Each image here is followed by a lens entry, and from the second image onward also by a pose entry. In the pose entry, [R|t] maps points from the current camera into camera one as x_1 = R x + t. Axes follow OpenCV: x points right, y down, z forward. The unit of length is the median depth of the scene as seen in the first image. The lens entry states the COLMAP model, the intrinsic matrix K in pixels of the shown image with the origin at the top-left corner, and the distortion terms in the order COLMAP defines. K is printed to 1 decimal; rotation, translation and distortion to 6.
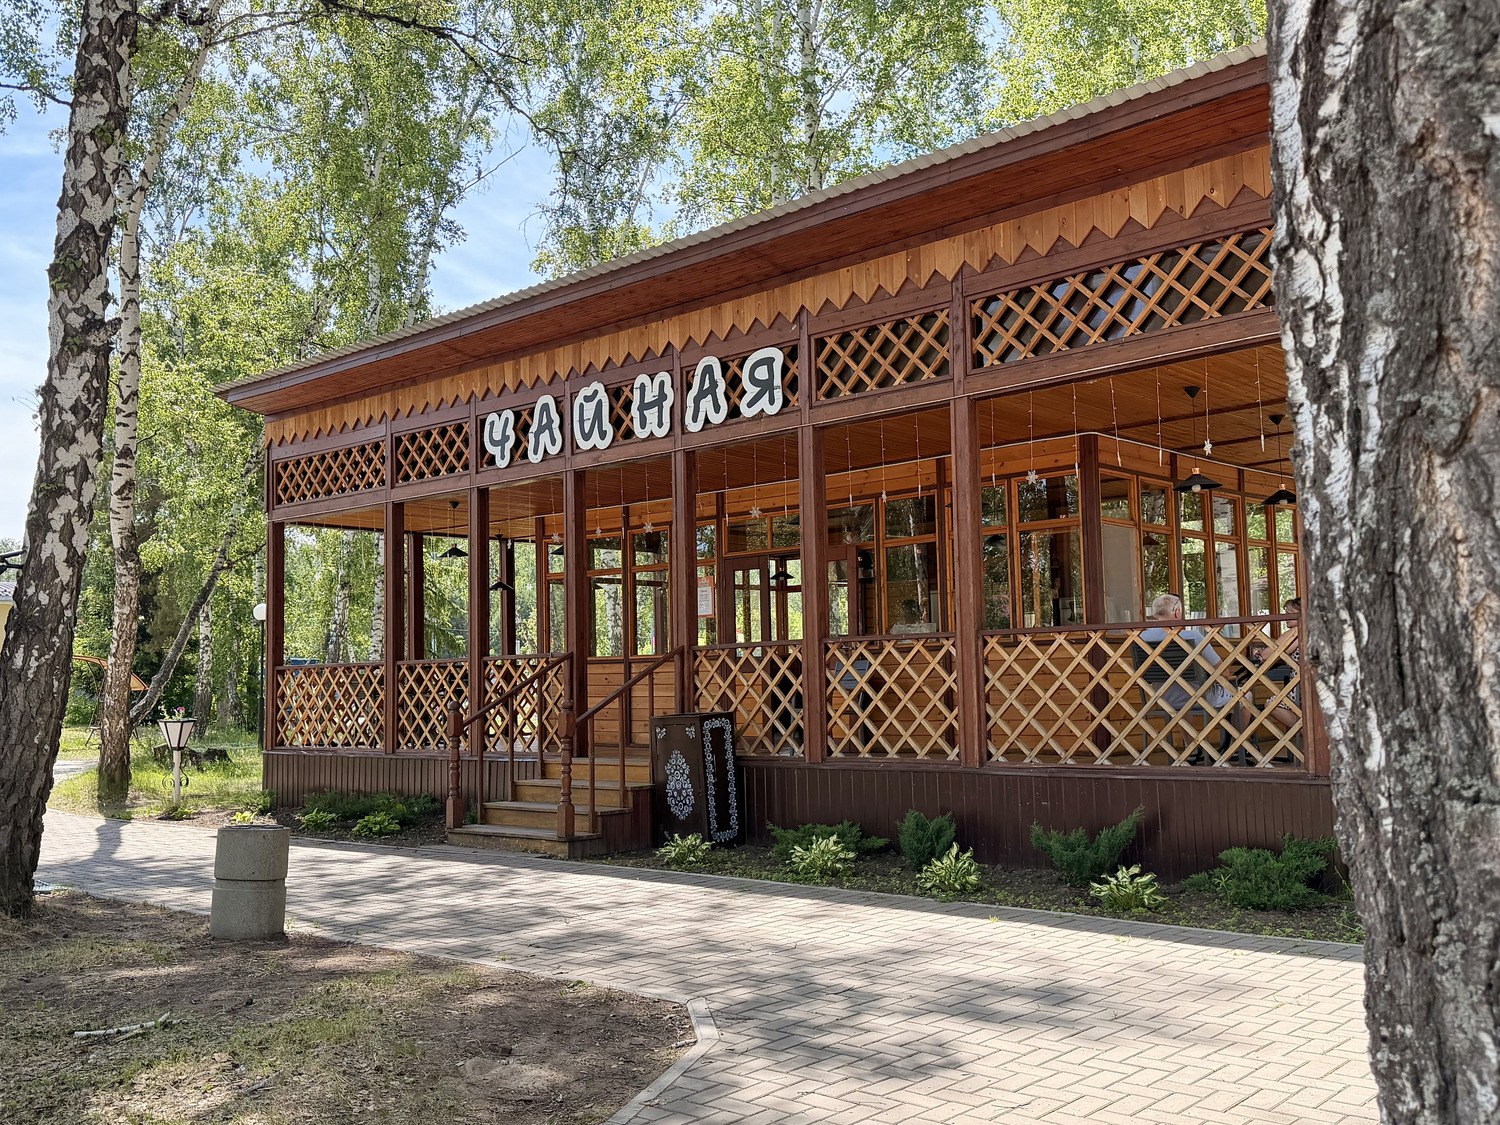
lens RADIAL K [[1391.2, 0, 750.0], [0, 1391.2, 562.5], [0, 0, 1]] dist [0.164537, -0.382063]
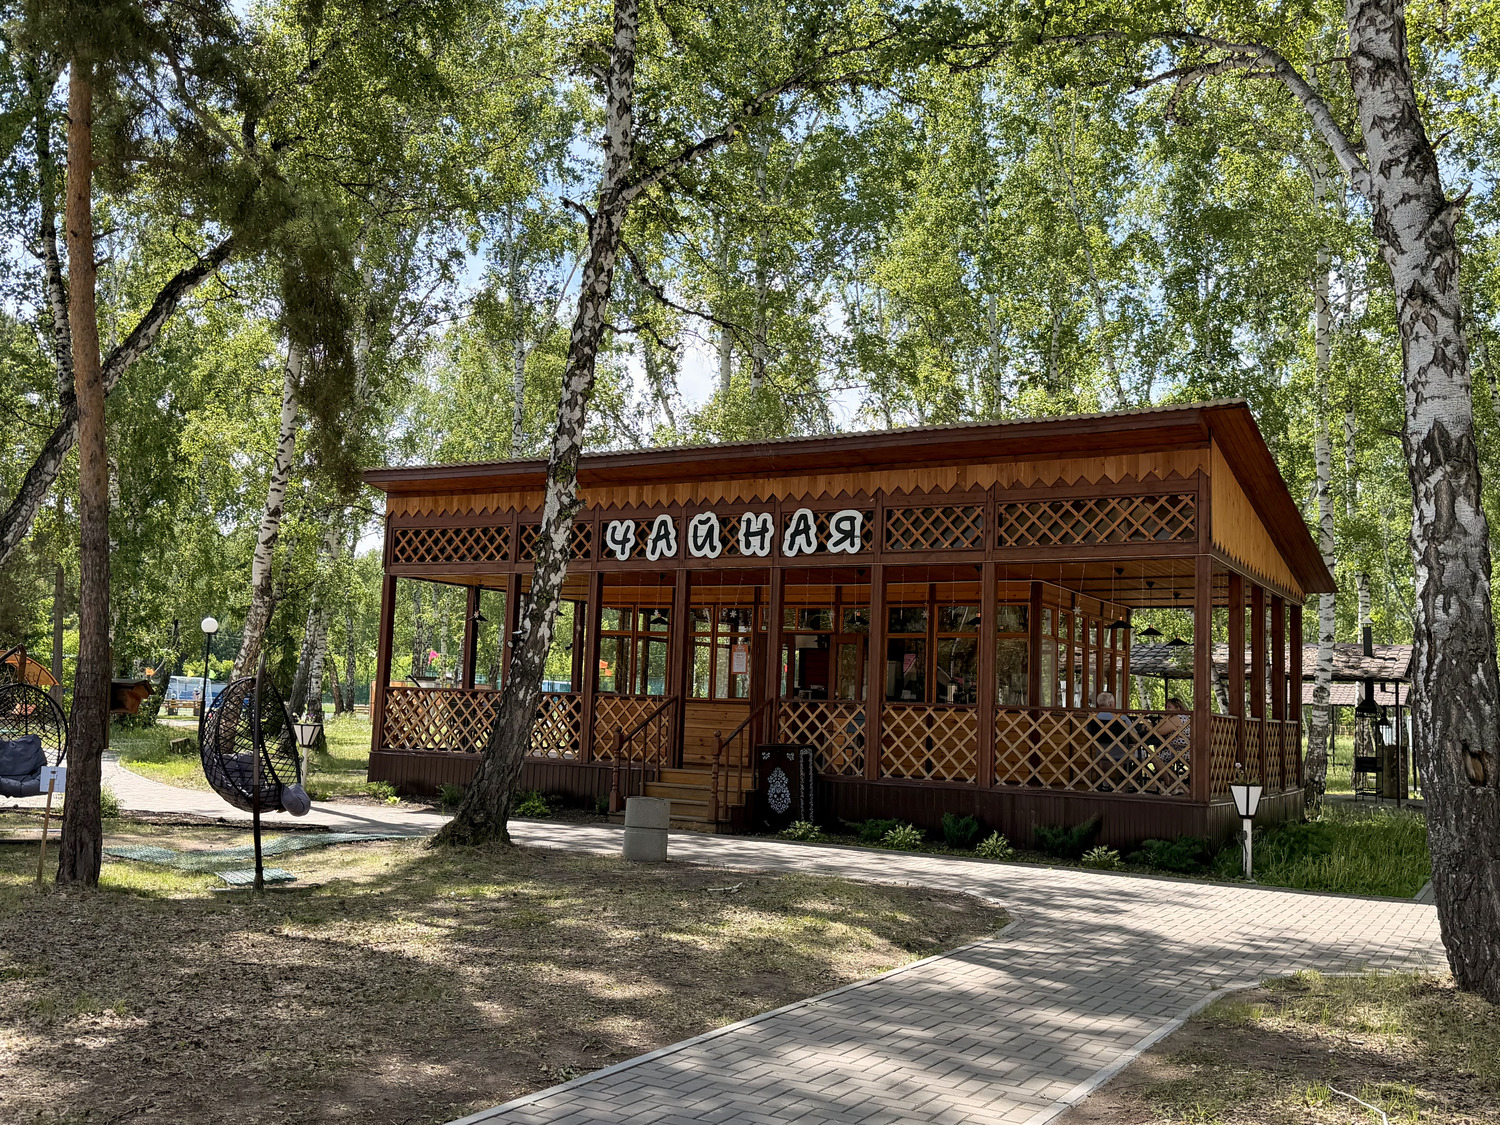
lens RADIAL K [[1391.2, 0, 750.0], [0, 1391.2, 562.5], [0, 0, 1]] dist [0.164537, -0.382063]
pose [[0.975219, 0.081980, 0.205494, -0.394389], [-0.078096, 0.996581, -0.026956, -0.043787], [-0.207002, 0.010240, 0.978287, -0.468279]]
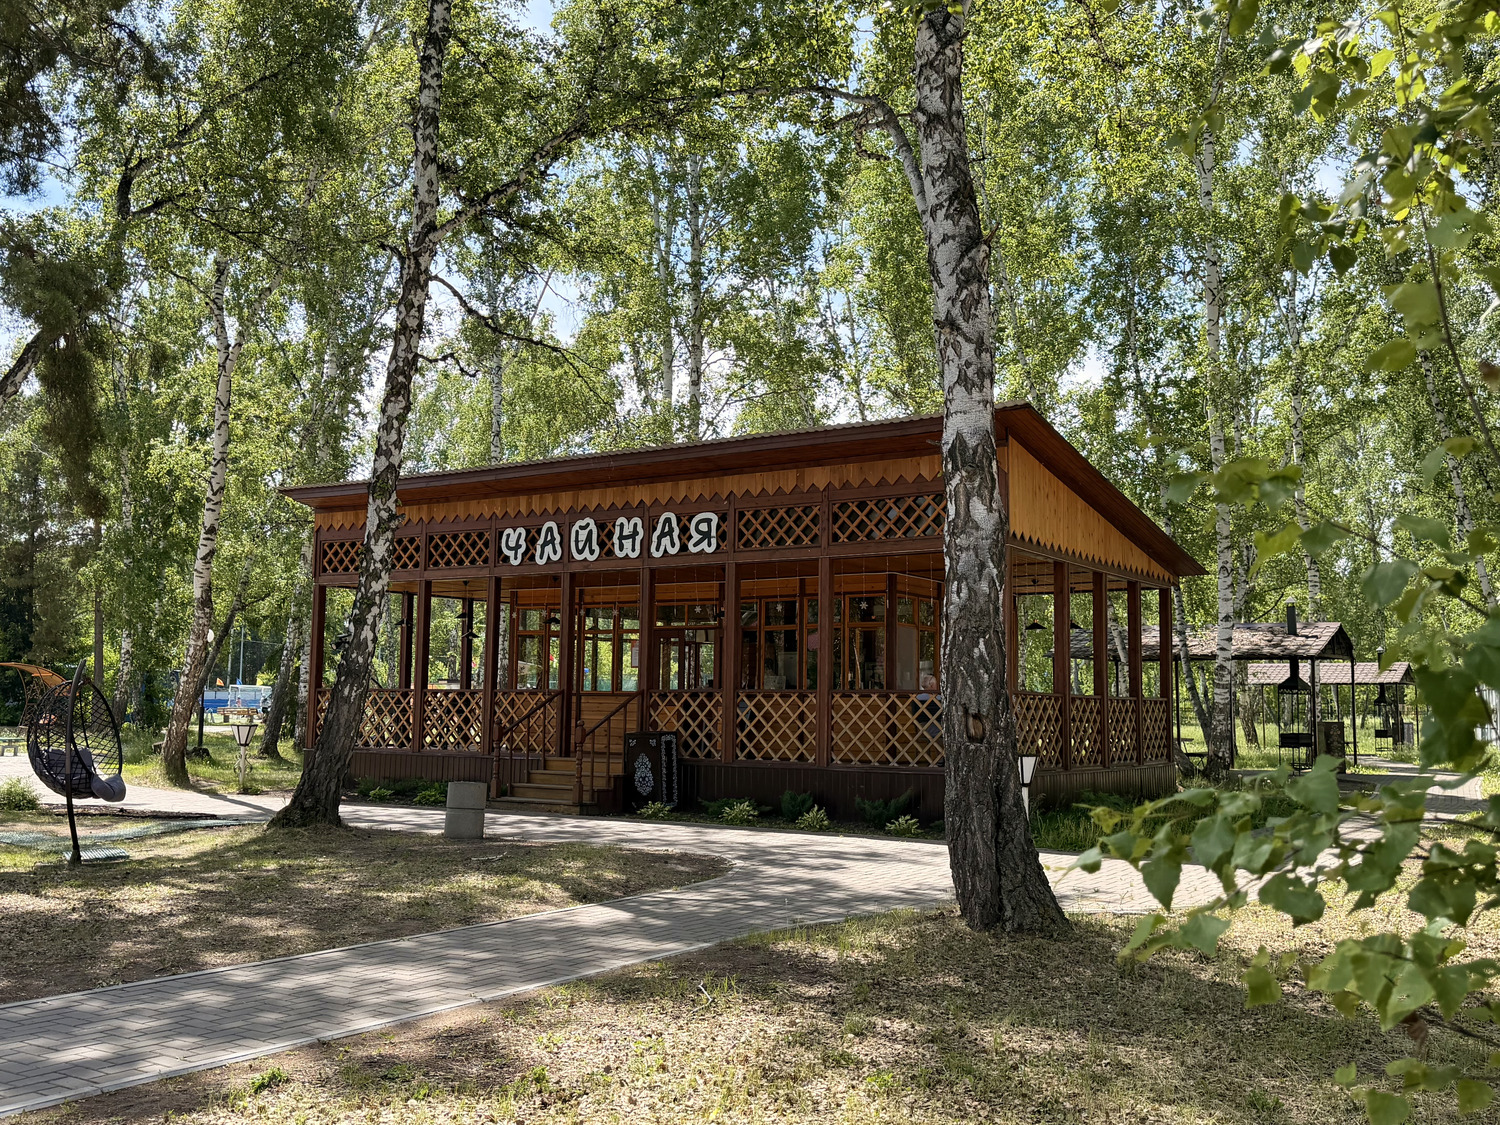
lens RADIAL K [[1391.2, 0, 750.0], [0, 1391.2, 562.5], [0, 0, 1]] dist [0.164537, -0.382063]
pose [[0.987449, 0.051297, 0.149374, -0.176279], [-0.048749, 0.998597, -0.020672, -0.060086], [-0.150225, 0.013131, 0.988565, -0.624173]]
